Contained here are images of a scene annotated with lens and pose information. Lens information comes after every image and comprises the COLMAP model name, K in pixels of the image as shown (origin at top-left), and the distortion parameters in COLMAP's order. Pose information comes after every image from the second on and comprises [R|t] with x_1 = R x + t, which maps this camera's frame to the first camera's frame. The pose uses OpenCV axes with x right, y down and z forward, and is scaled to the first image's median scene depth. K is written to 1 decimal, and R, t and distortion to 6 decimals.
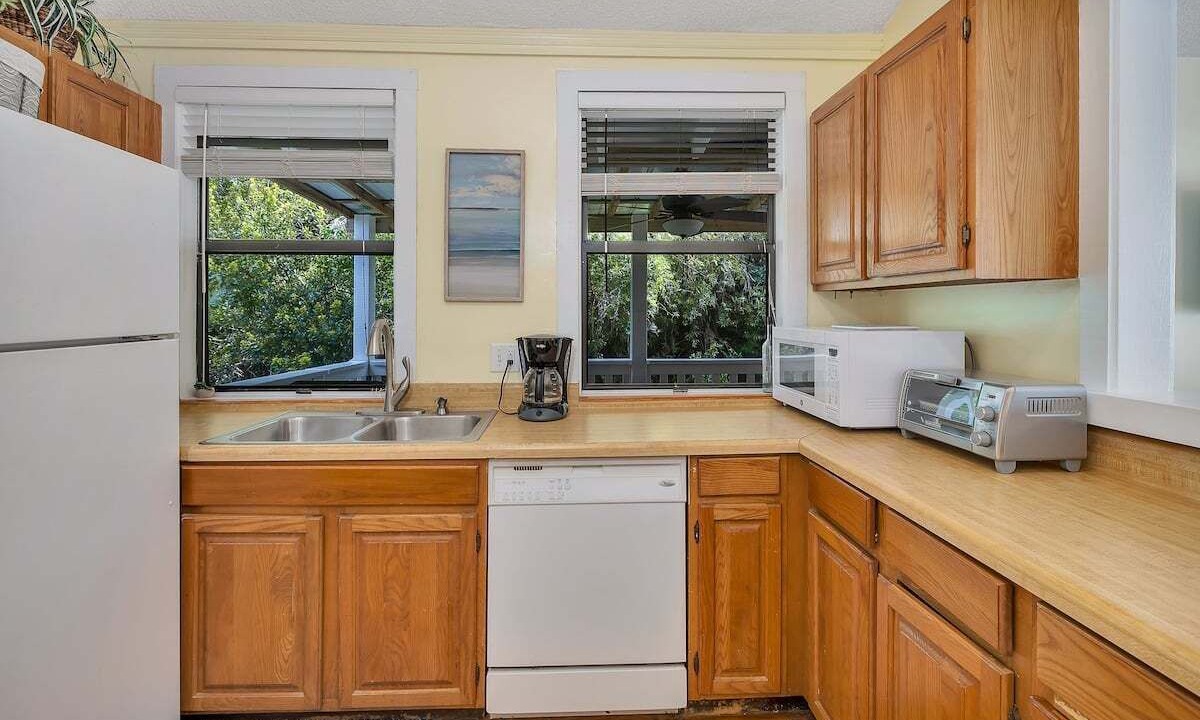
lens RADIAL K [[534.5, 0, 594.0], [0, 534.5, 311.3], [0, 0, 1]] dist [-0.002040, -0.000200]
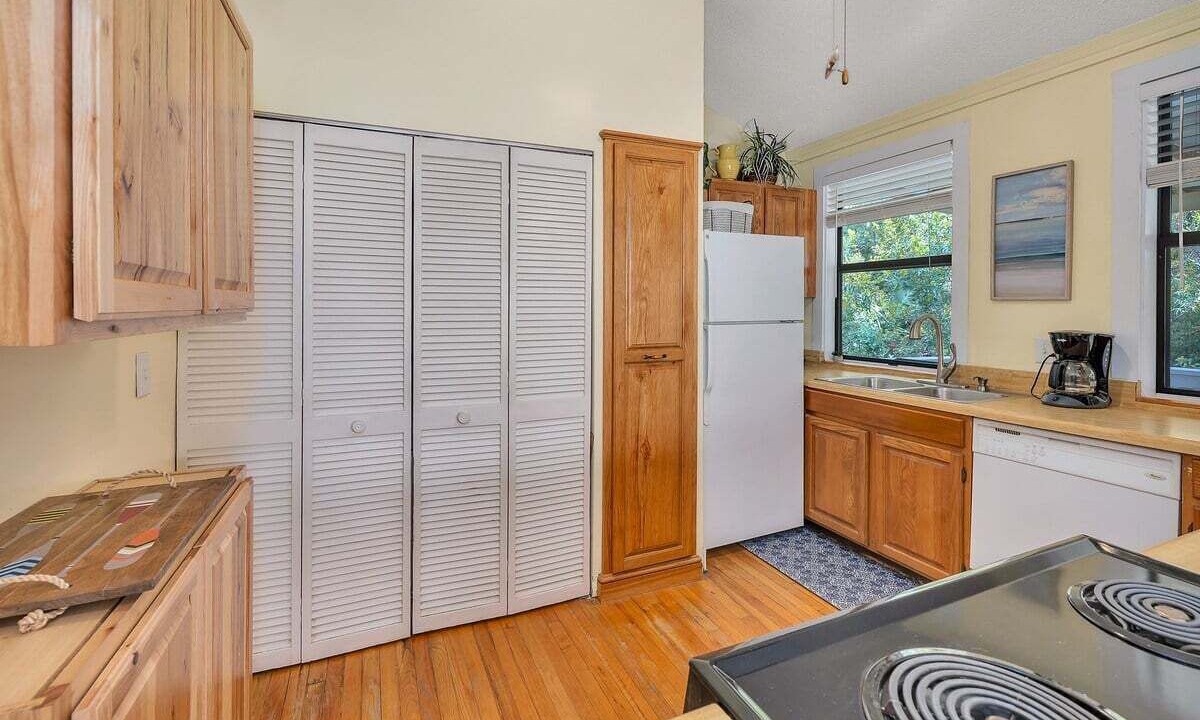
lens RADIAL K [[534.5, 0, 594.0], [0, 534.5, 311.3], [0, 0, 1]] dist [-0.002040, -0.000200]
pose [[0.355506, 0.005581, -0.934657, 0.585884], [-0.000947, 0.999984, 0.005611, -0.000783], [0.934674, -0.001110, 0.355505, -0.311176]]
